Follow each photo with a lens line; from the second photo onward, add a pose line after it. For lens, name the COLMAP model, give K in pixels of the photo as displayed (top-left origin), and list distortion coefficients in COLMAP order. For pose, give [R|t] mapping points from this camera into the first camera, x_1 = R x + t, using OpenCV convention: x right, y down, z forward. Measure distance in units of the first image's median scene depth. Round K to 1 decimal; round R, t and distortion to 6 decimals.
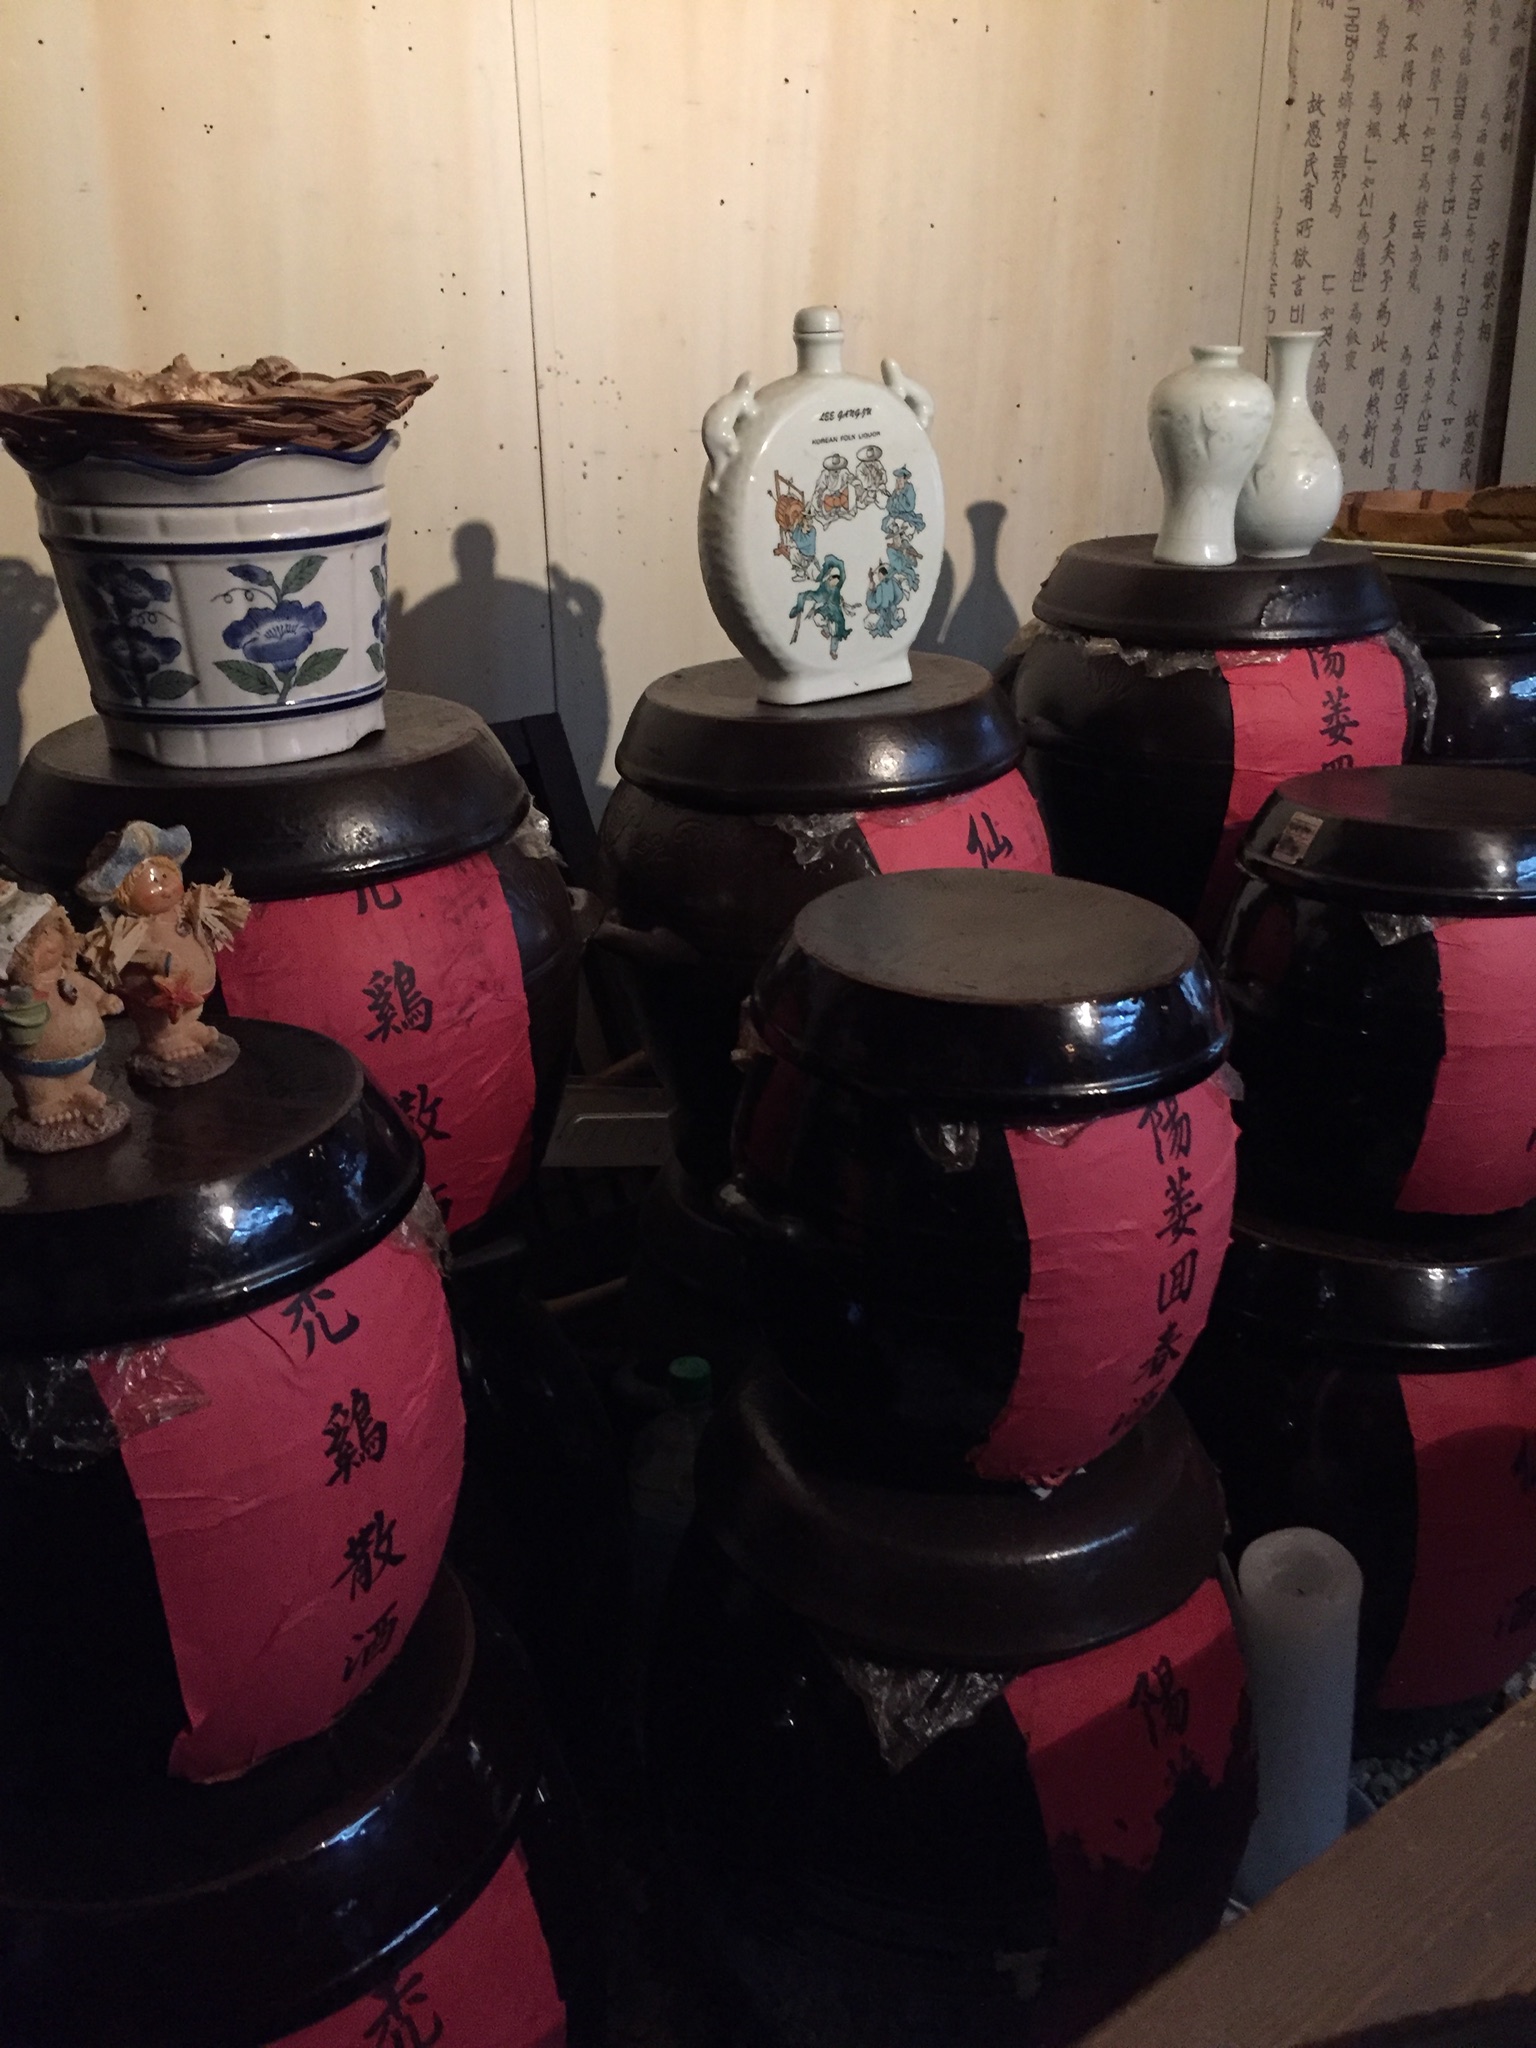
lens RADIAL K [[1772.2, 0, 769.6], [0, 1772.2, 1025.5], [0, 0, 1]] dist [0.058444, -0.046240]
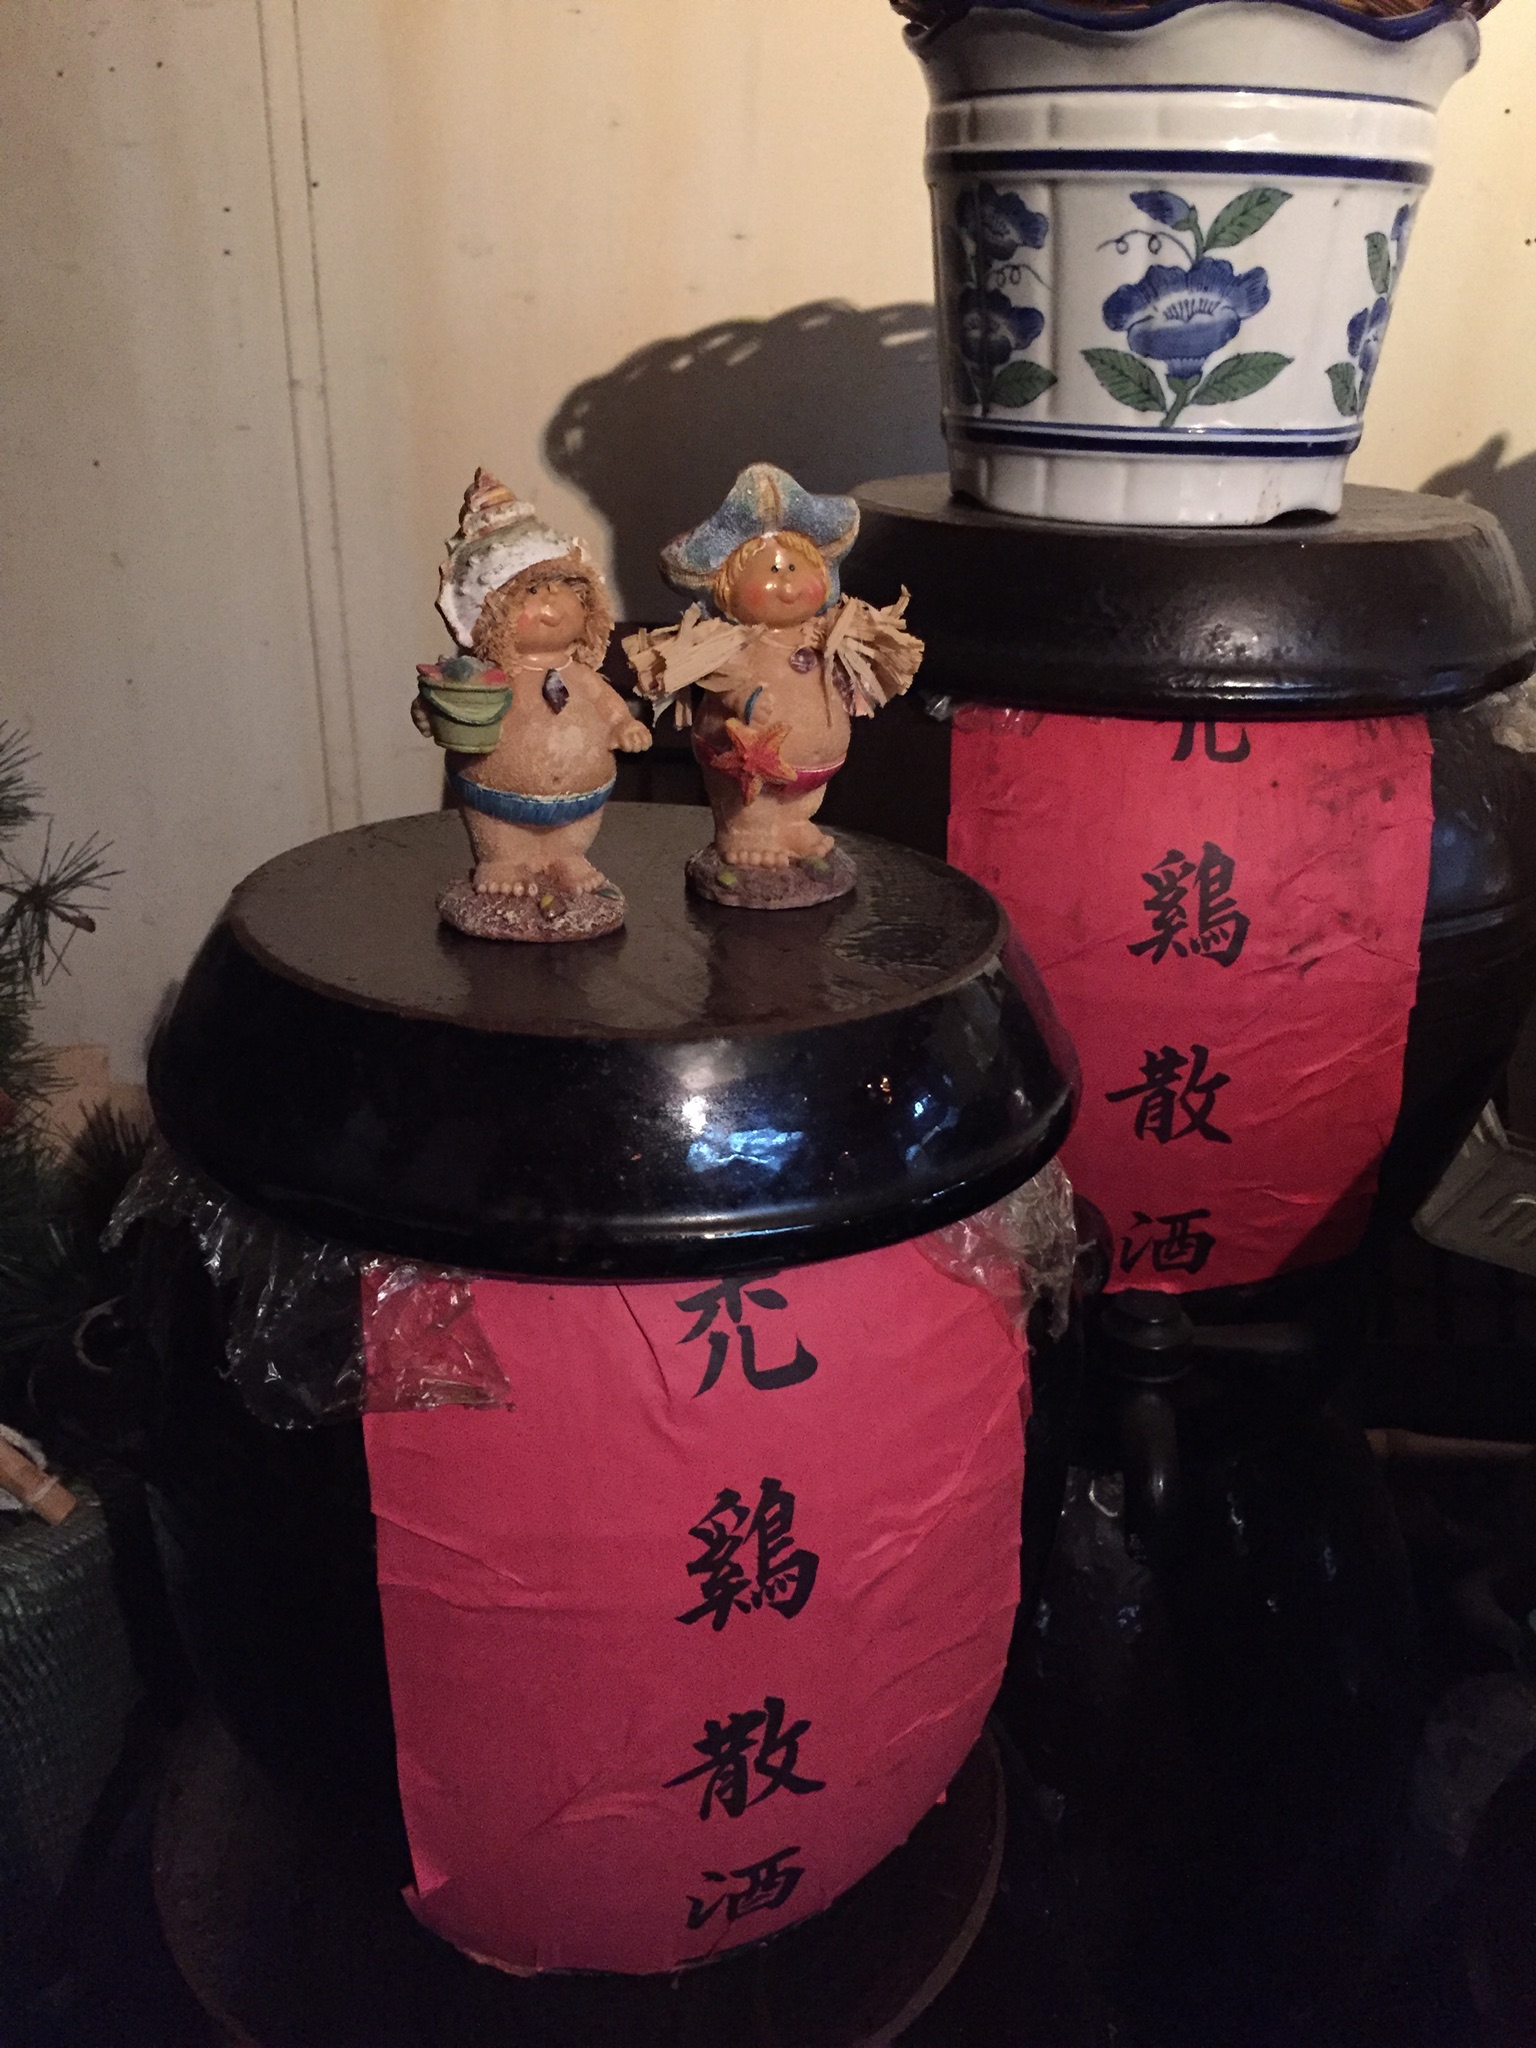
lens RADIAL K [[1772.2, 0, 772.6], [0, 1772.2, 1015.1], [0, 0, 1]] dist [0.058444, -0.046240]
pose [[0.797303, 0.262219, -0.543645, 0.029950], [-0.267182, 0.960977, 0.071668, 0.022279], [0.541223, 0.088111, 0.836250, 0.478537]]
